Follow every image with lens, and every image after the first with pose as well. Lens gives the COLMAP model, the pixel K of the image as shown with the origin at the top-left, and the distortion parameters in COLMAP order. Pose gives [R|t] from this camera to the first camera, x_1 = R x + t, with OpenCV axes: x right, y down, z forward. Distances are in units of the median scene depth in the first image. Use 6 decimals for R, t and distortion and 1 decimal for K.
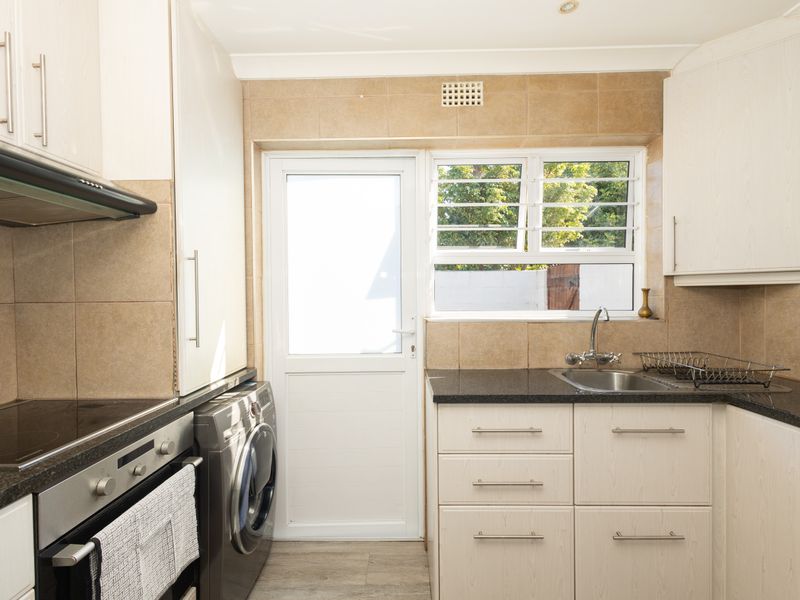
lens RADIAL K [[412.1, 0, 397.0], [0, 412.1, 301.4], [0, 0, 1]] dist [0.009223, 0.000151]
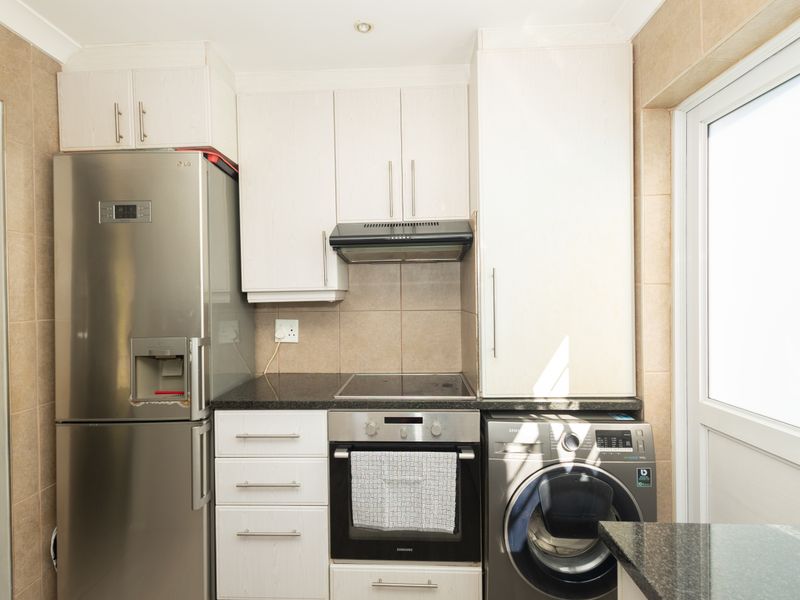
lens RADIAL K [[431.0, 0, 379.7], [0, 431.0, 303.4], [0, 0, 1]] dist [0.011844, -0.000342]
pose [[-0.042258, 0.016872, -0.998964, 0.487900], [0.000909, 0.999858, 0.016848, -0.036847], [0.999106, -0.000196, -0.042267, 0.551162]]
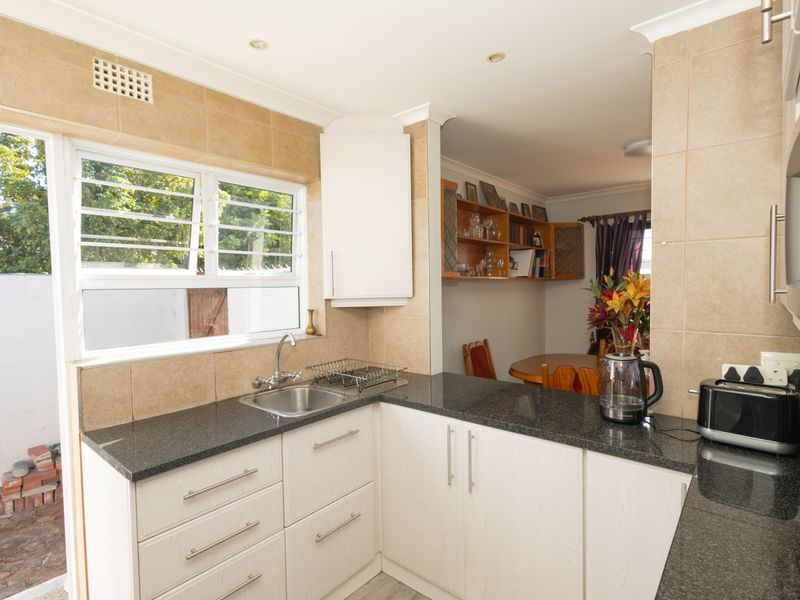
lens RADIAL K [[412.1, 0, 397.0], [0, 412.1, 301.4], [0, 0, 1]] dist [0.009223, 0.000151]
pose [[0.641212, -0.034897, 0.766570, -0.134291], [0.023474, 0.999390, 0.025861, -0.081755], [-0.767005, 0.001412, 0.641639, 0.075771]]
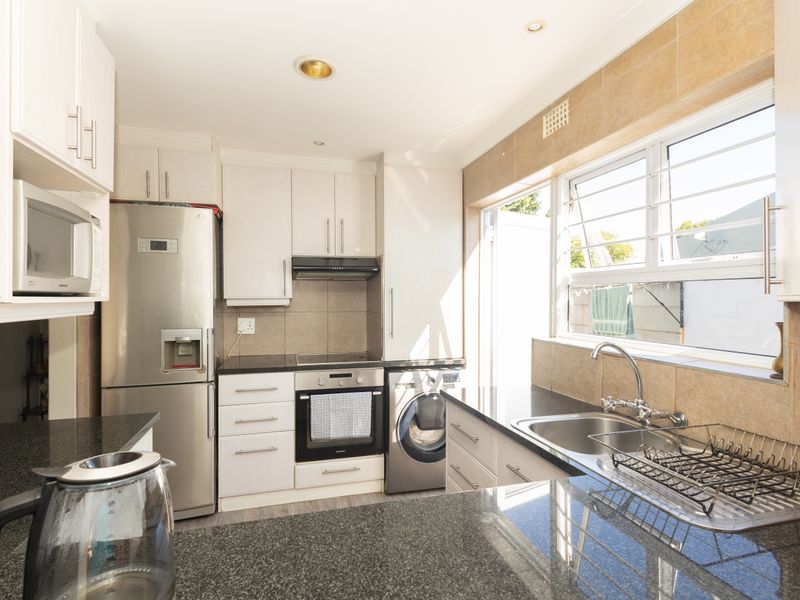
lens RADIAL K [[412.1, 0, 397.0], [0, 412.1, 301.4], [0, 0, 1]] dist [0.009223, 0.000151]
pose [[0.284789, 0.012977, -0.958502, 1.027516], [-0.014804, 0.999849, 0.009138, -0.059704], [0.958476, 0.011587, 0.284938, 0.345216]]
